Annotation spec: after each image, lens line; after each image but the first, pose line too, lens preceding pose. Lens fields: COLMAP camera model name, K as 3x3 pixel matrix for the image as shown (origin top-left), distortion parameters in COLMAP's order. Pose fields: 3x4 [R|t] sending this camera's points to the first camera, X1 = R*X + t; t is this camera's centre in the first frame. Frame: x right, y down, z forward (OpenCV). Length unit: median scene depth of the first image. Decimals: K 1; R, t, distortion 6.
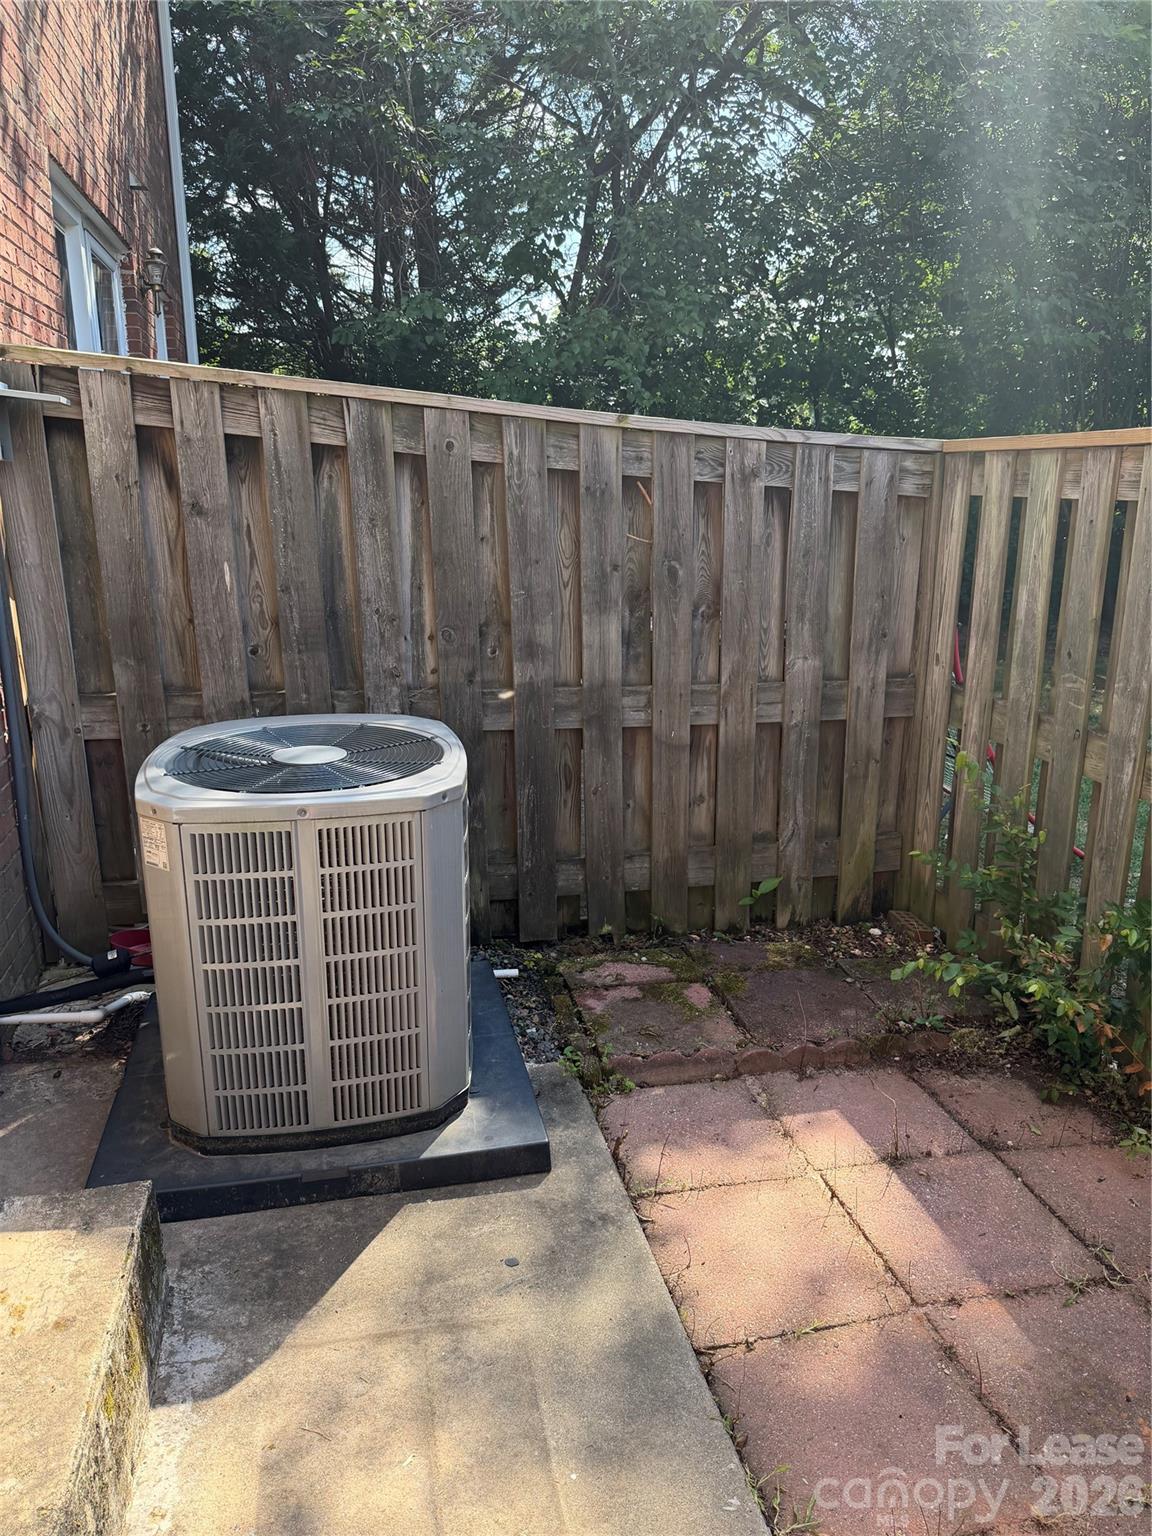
lens RADIAL K [[1093.4, 0, 580.2], [0, 1093.4, 769.6], [0, 0, 1]] dist [0.008236, -0.017961]
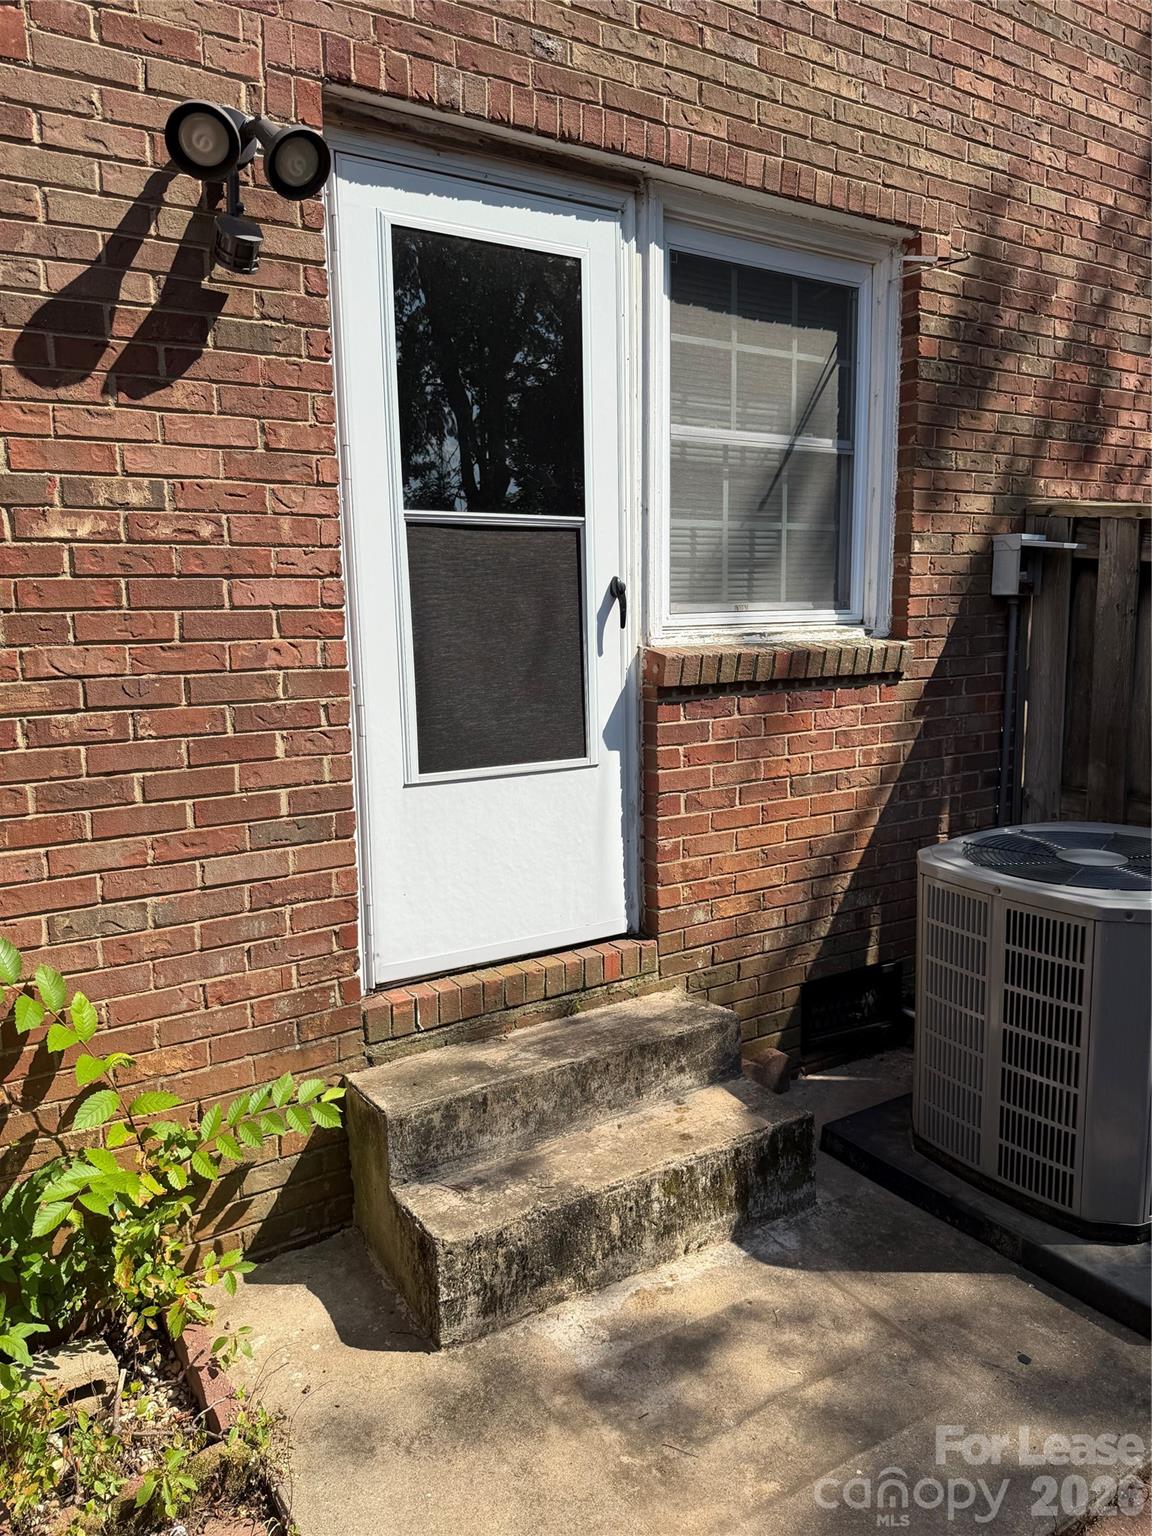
lens RADIAL K [[1093.4, 0, 582.6], [0, 1093.4, 764.9], [0, 0, 1]] dist [0.008236, -0.017961]
pose [[0.338472, 0.131579, -0.931732, 0.708007], [-0.226688, 0.972415, 0.054975, -0.058628], [0.913263, 0.192605, 0.358962, 0.149500]]
